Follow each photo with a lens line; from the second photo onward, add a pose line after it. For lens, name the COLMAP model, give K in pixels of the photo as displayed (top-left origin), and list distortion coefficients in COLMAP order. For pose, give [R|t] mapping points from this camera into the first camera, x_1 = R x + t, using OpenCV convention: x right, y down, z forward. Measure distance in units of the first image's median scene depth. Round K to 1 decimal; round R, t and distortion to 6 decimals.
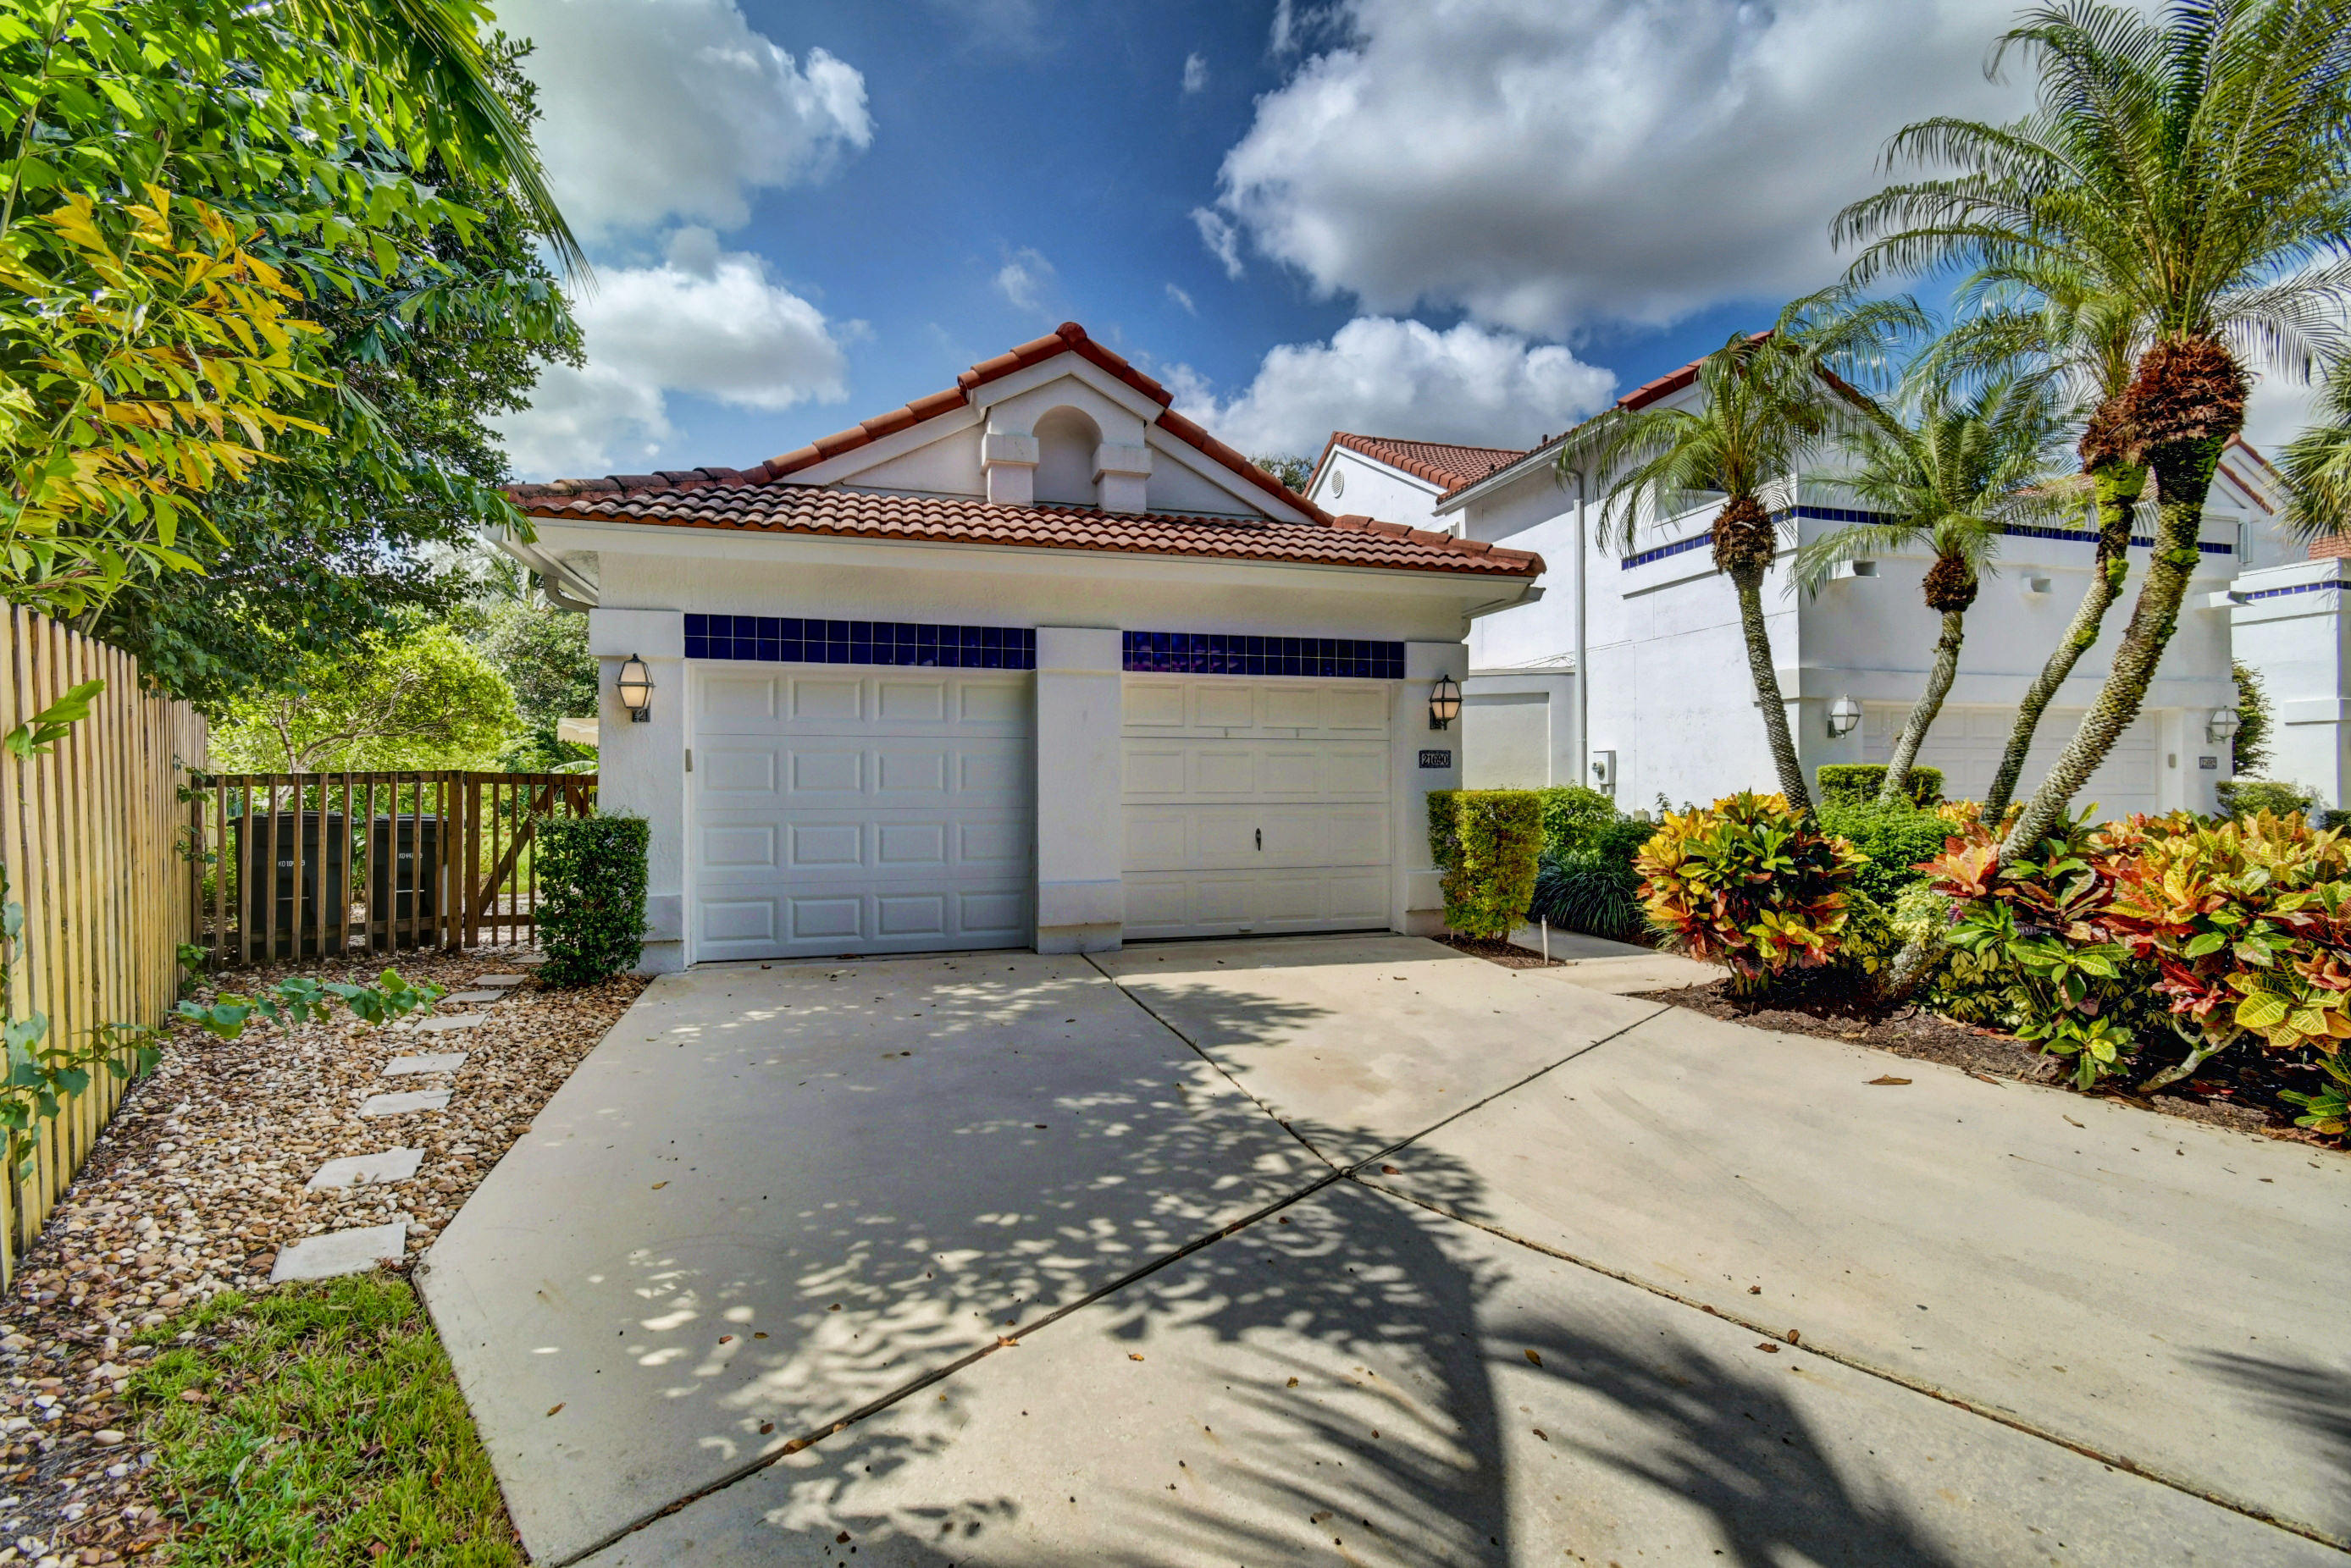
lens RADIAL K [[1034.8, 0, 1174.2], [0, 1034.8, 783.6], [0, 0, 1]] dist [0.006808, -0.002393]
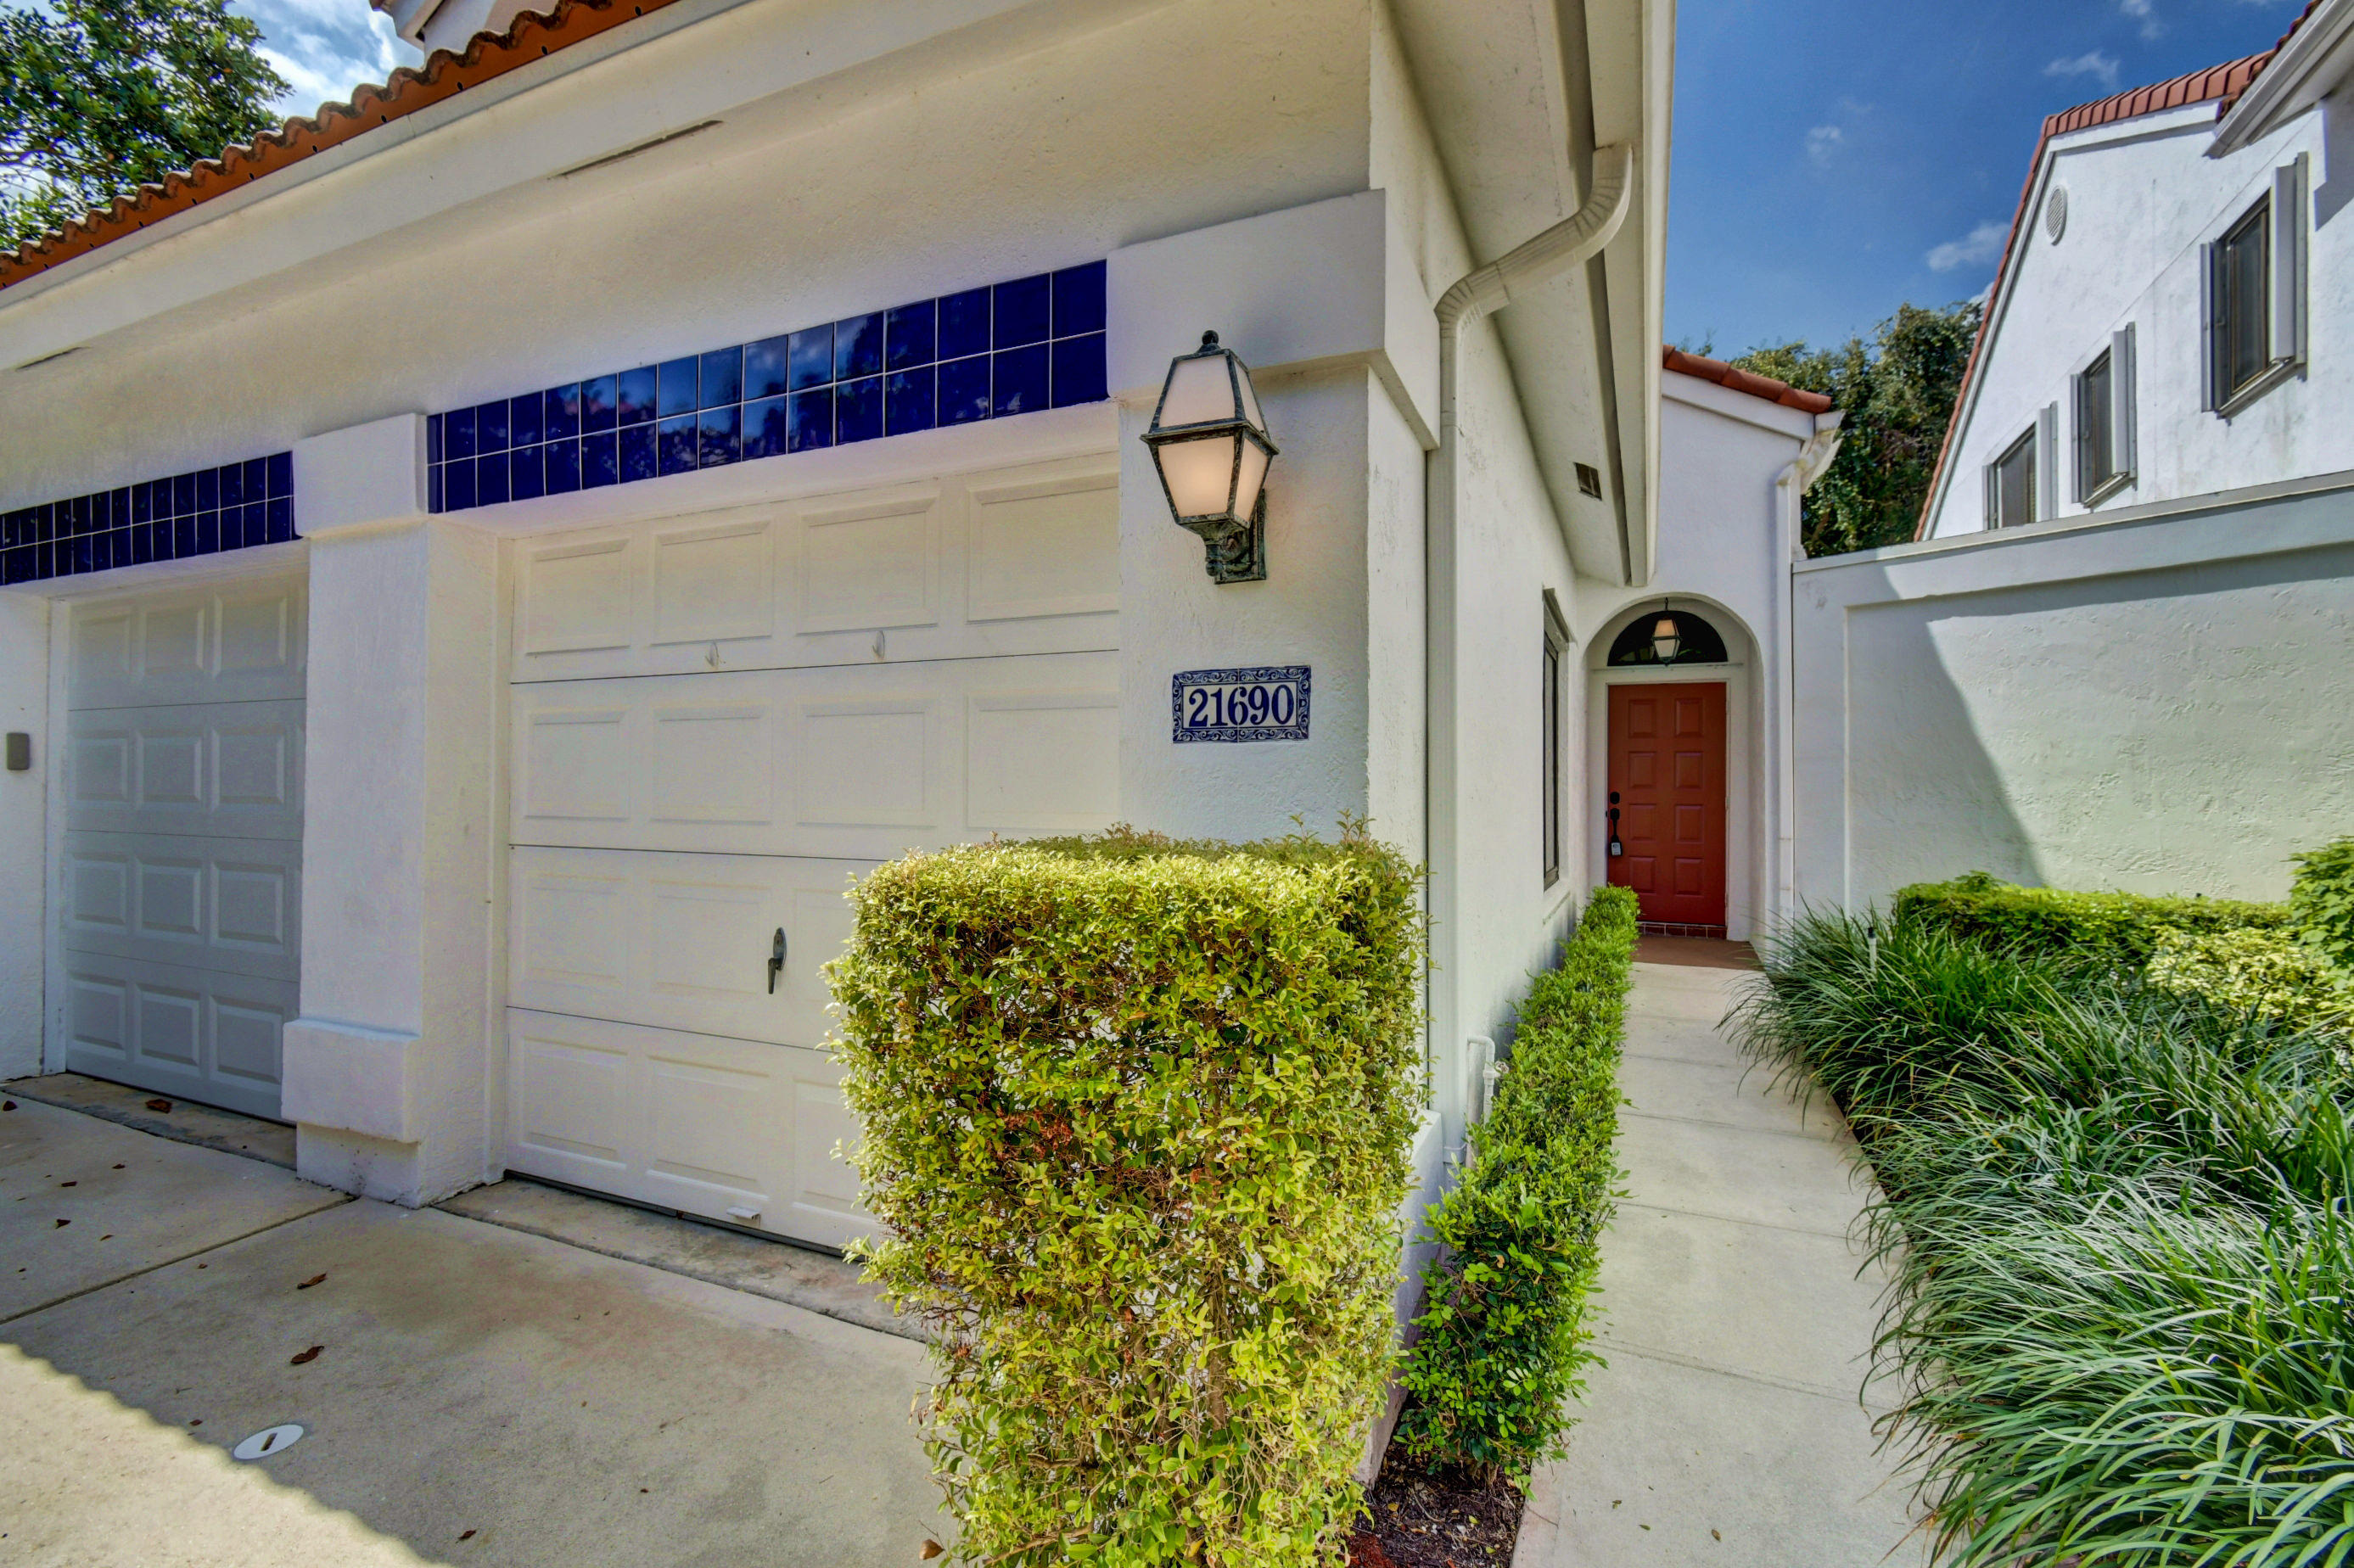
lens RADIAL K [[1036.3, 0, 1179.7], [0, 1036.3, 782.5], [0, 0, 1]] dist [0.006808, -0.002393]
pose [[0.760331, 0.000858, -0.649535, 0.438802], [-0.005228, 0.999975, -0.004799, -0.004869], [0.649514, 0.007044, 0.760317, 0.886549]]
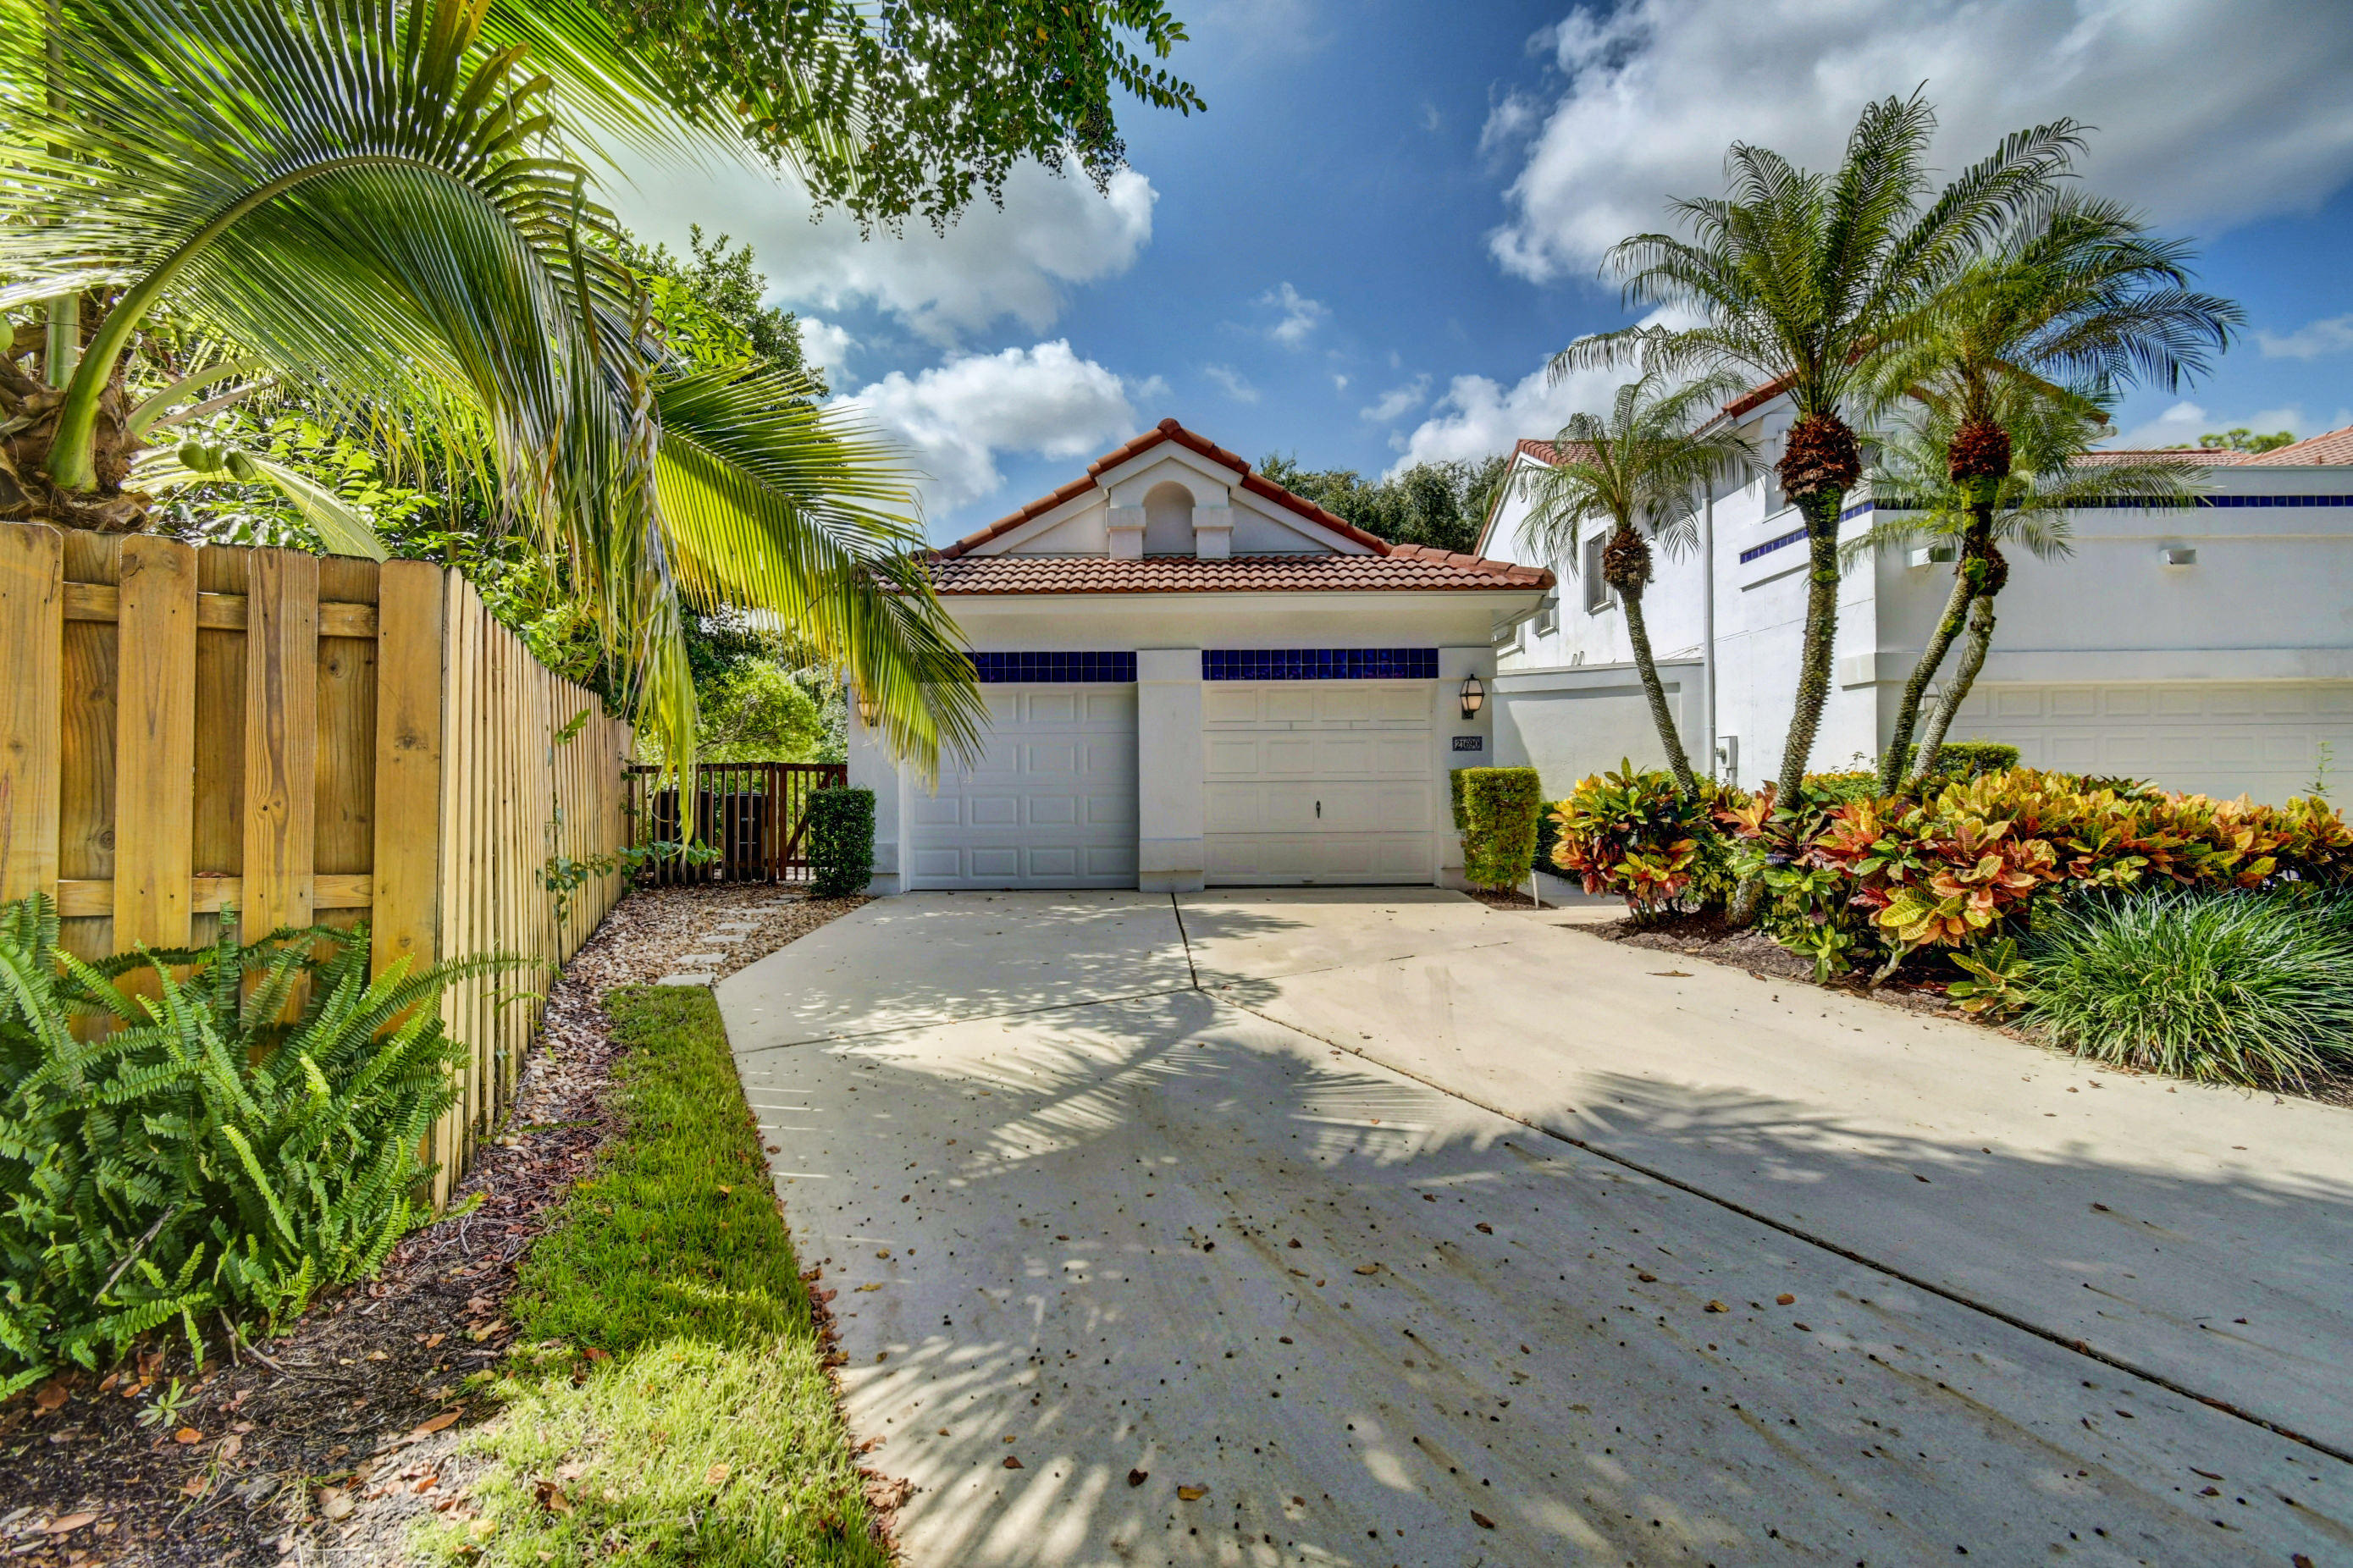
lens RADIAL K [[1035.8, 0, 1174.4], [0, 1035.8, 786.5], [0, 0, 1]] dist [0.006808, -0.002393]
pose [[0.961808, -0.006494, -0.273649, 0.278918], [0.006670, 0.999978, -0.000287, 0.027016], [0.273645, -0.001550, 0.961830, -0.285425]]
